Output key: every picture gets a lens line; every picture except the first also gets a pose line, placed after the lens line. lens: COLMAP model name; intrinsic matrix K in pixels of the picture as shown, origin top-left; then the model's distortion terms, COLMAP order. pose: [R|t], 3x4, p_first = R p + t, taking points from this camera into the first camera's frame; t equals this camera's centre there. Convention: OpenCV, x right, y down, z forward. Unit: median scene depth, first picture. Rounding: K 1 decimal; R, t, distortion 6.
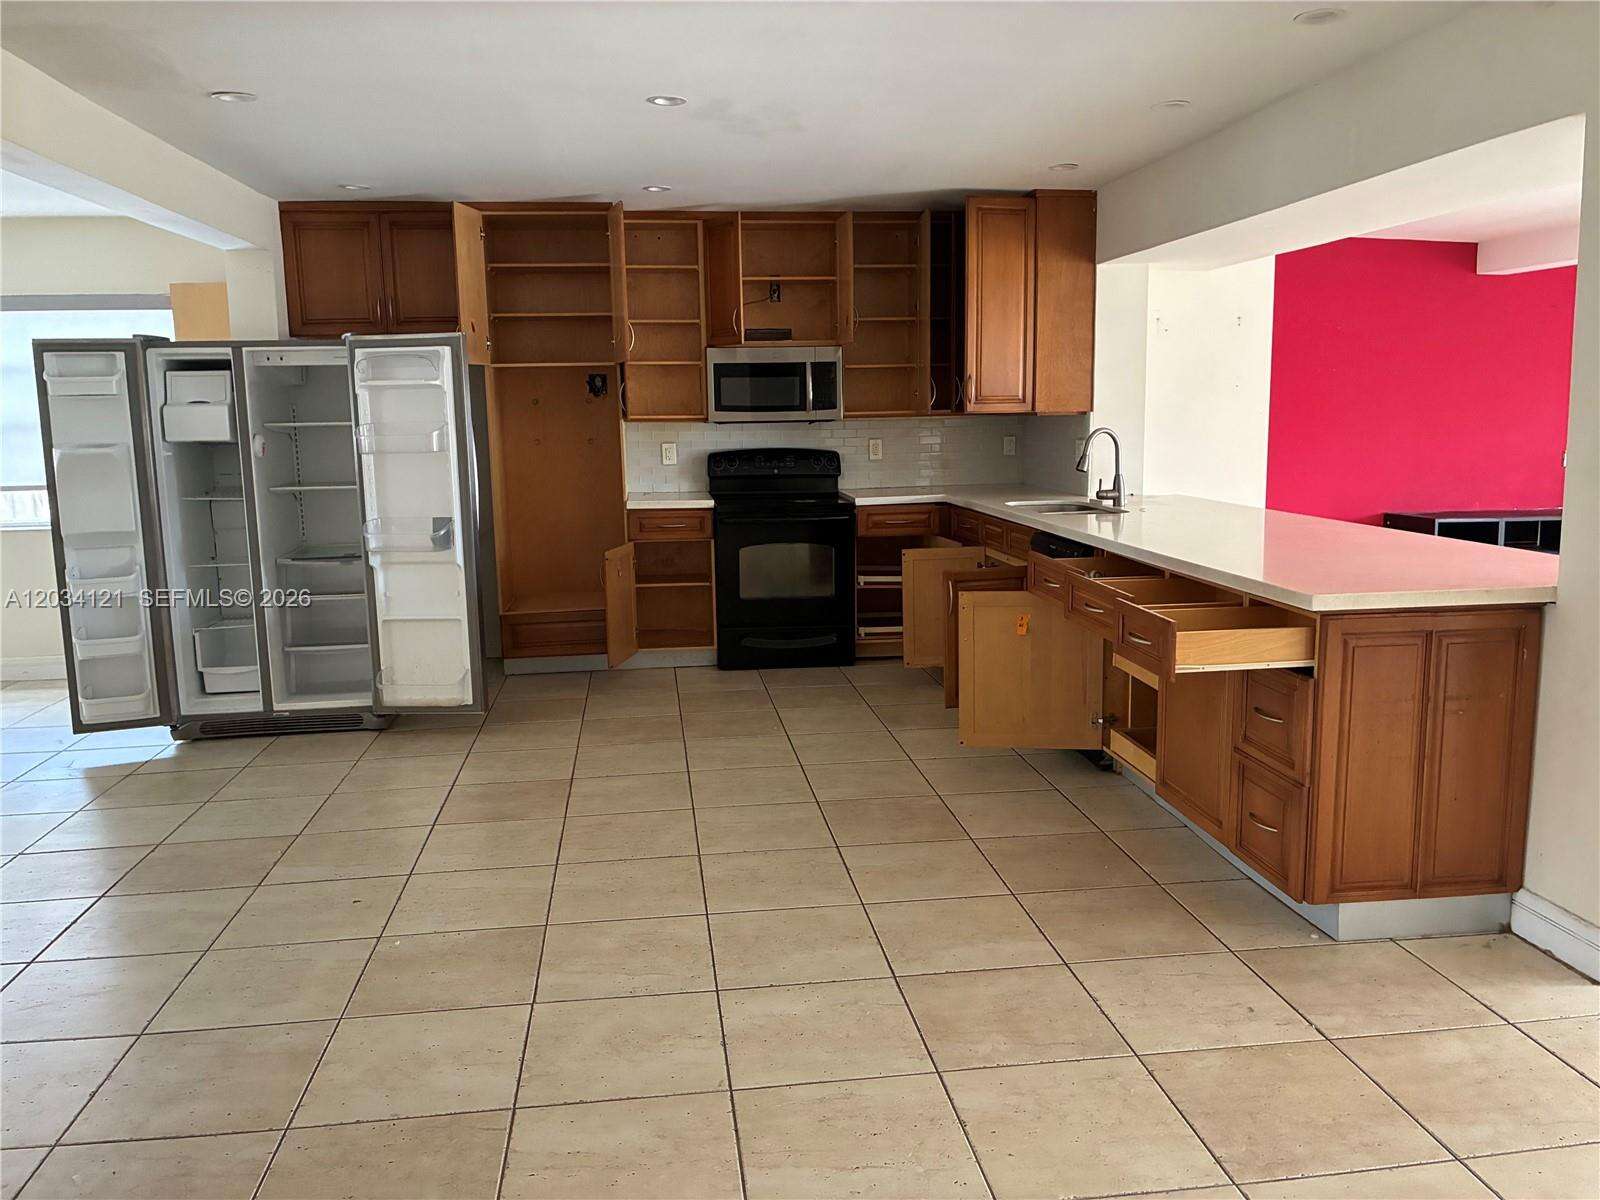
lens RADIAL K [[1217.2, 0, 794.1], [0, 1217.2, 597.9], [0, 0, 1]] dist [0.076336, -0.165226]
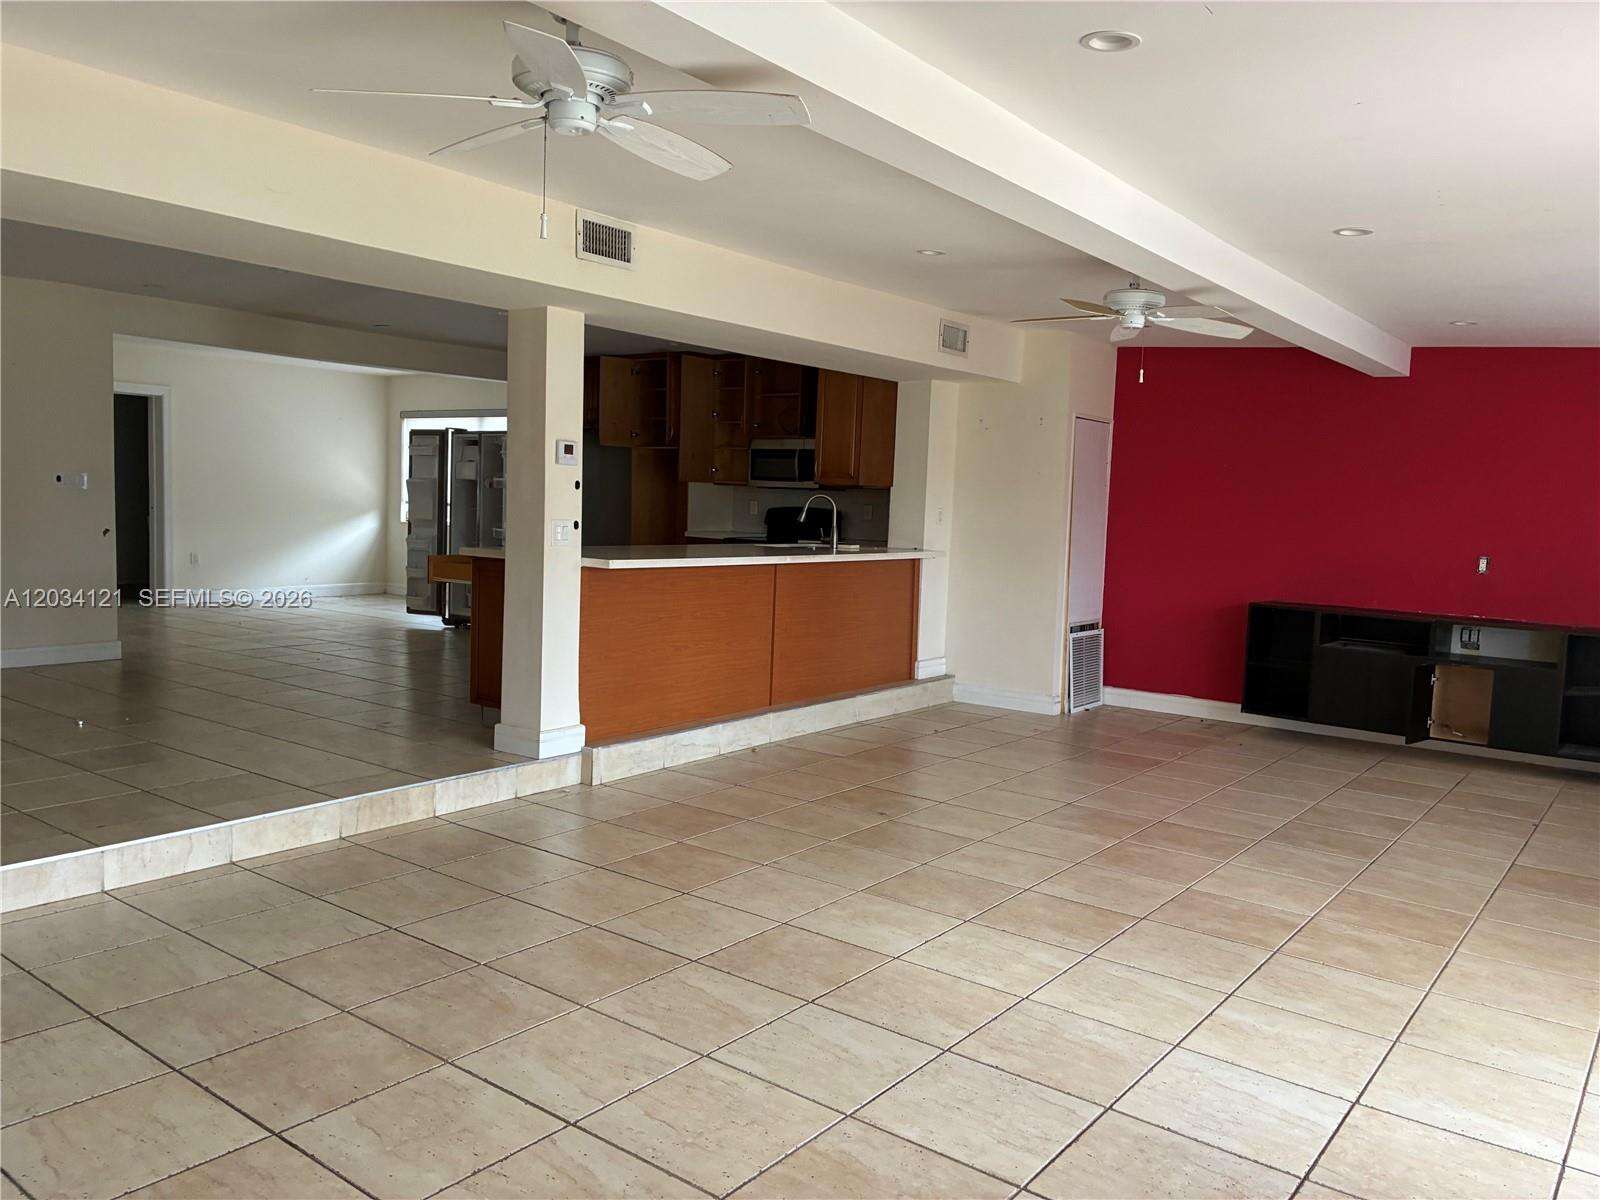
lens RADIAL K [[1217.2, 0, 794.1], [0, 1217.2, 597.9], [0, 0, 1]] dist [0.076336, -0.165226]
pose [[0.708082, 0.100933, -0.698879, 1.312965], [-0.158710, 0.987157, -0.018233, 0.016468], [0.688063, 0.123829, 0.715007, -0.053709]]
